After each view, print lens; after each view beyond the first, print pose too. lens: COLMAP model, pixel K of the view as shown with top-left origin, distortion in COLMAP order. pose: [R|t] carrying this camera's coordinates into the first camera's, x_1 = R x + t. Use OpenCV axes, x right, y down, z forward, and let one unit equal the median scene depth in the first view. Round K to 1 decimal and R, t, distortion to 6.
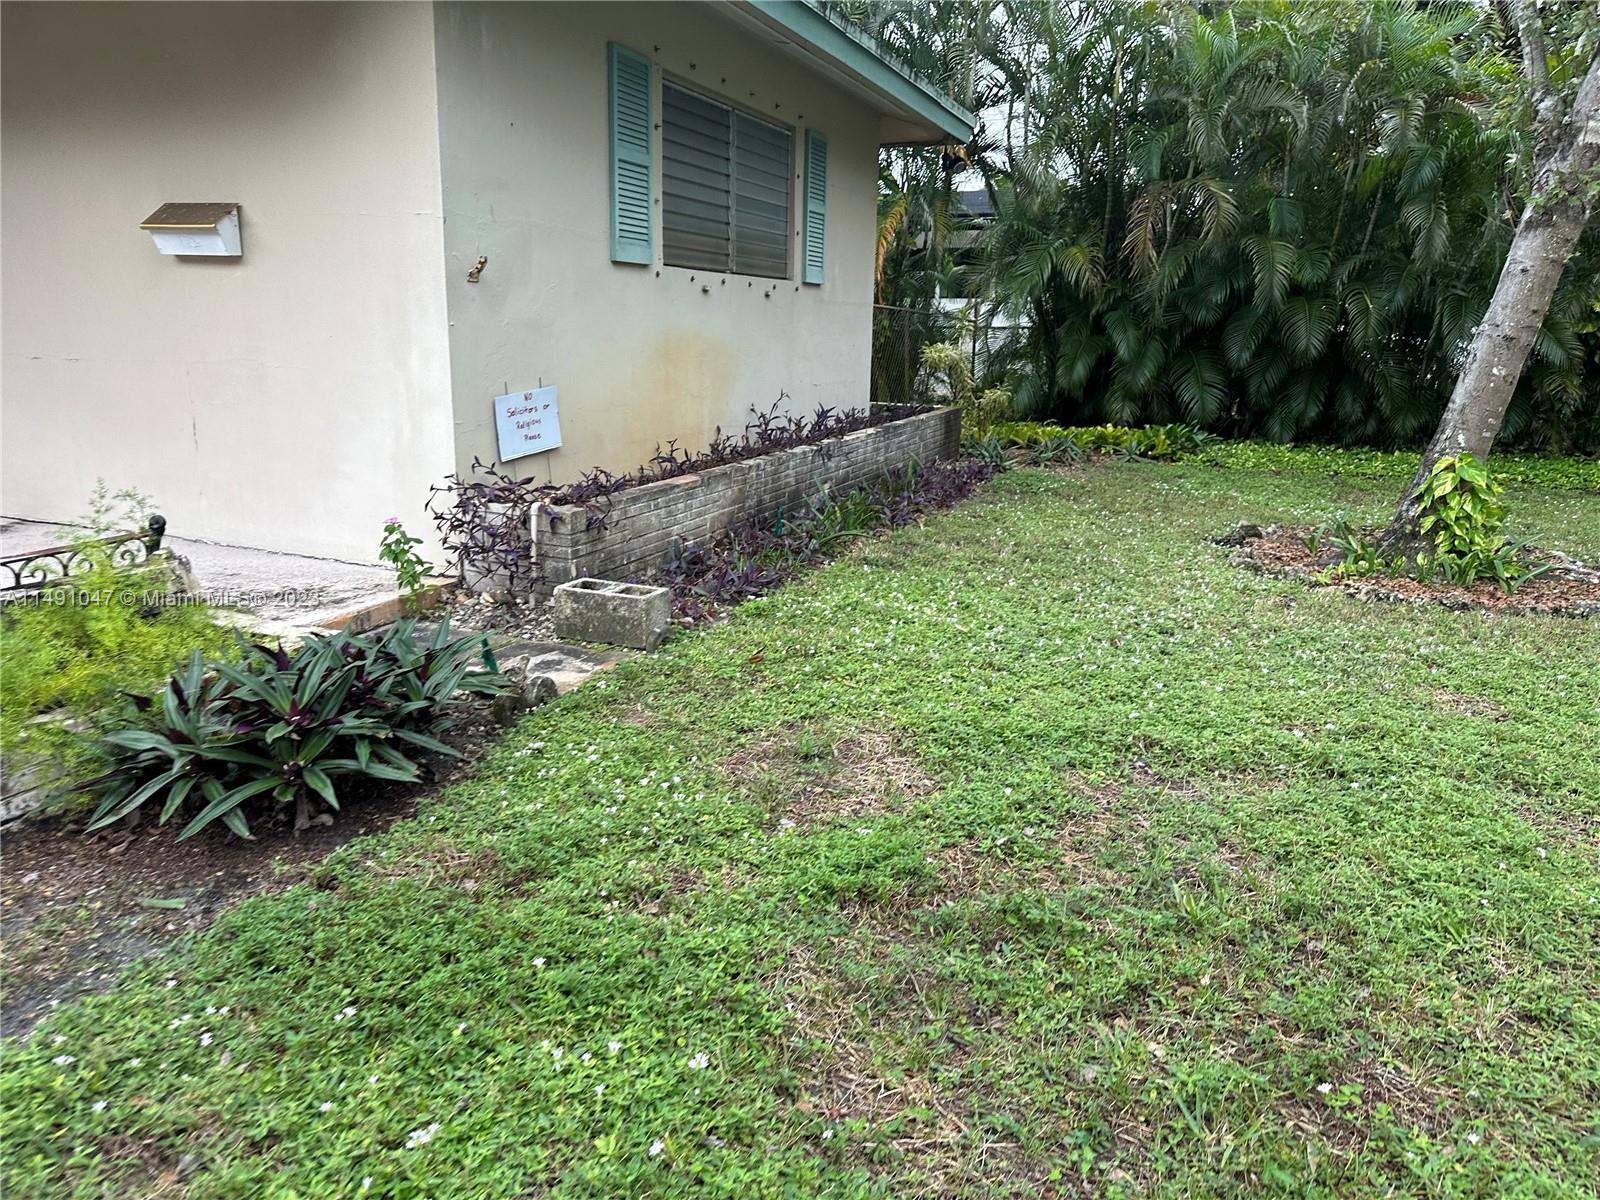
lens RADIAL K [[1163.0, 0, 833.3], [0, 1163.0, 595.1], [0, 0, 1]] dist [0.160578, -0.212277]
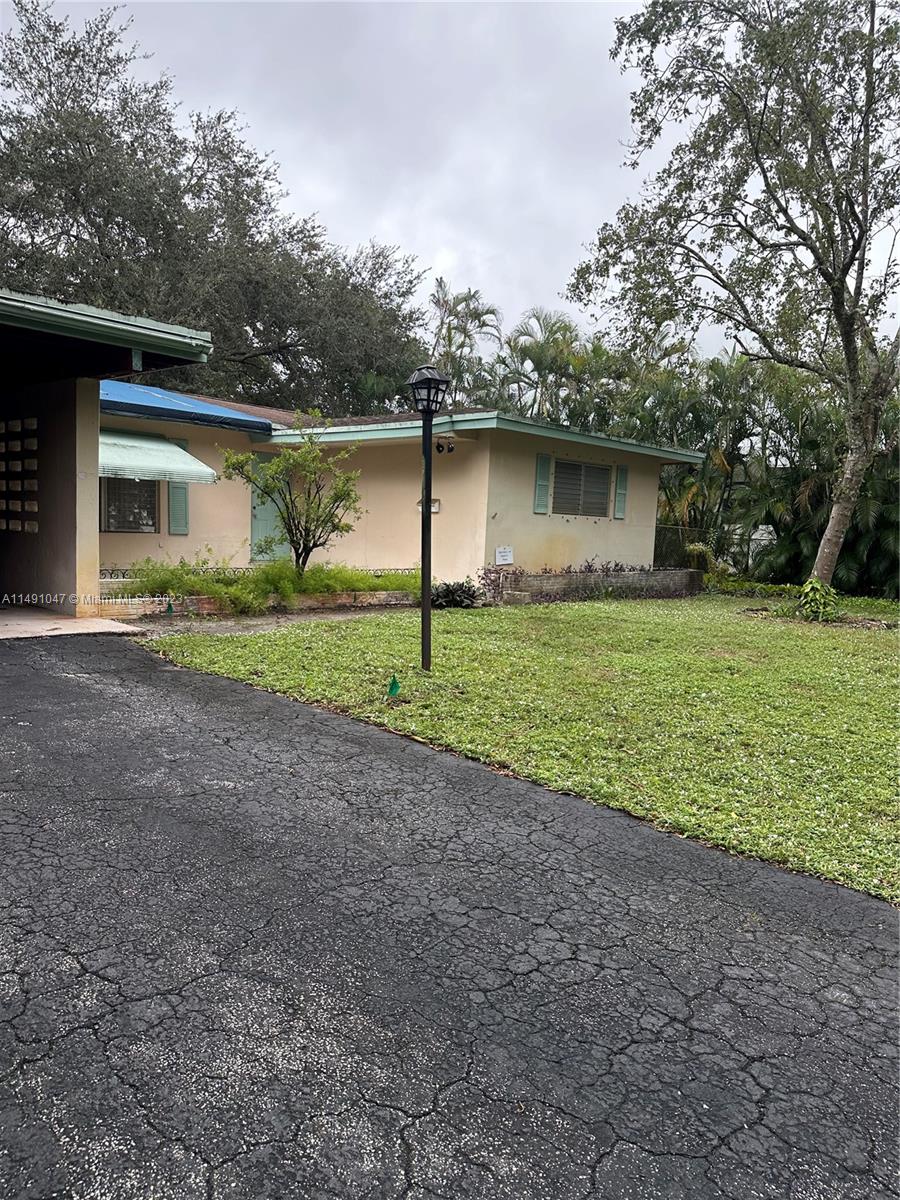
lens RADIAL K [[852.6, 0, 450.1], [0, 852.6, 605.0], [0, 0, 1]] dist [0.057121, -0.000327]
pose [[0.934352, 0.042285, -0.353834, 0.257009], [-0.096296, 0.985955, -0.136455, 0.186199], [0.343094, 0.161570, 0.925301, -0.722605]]
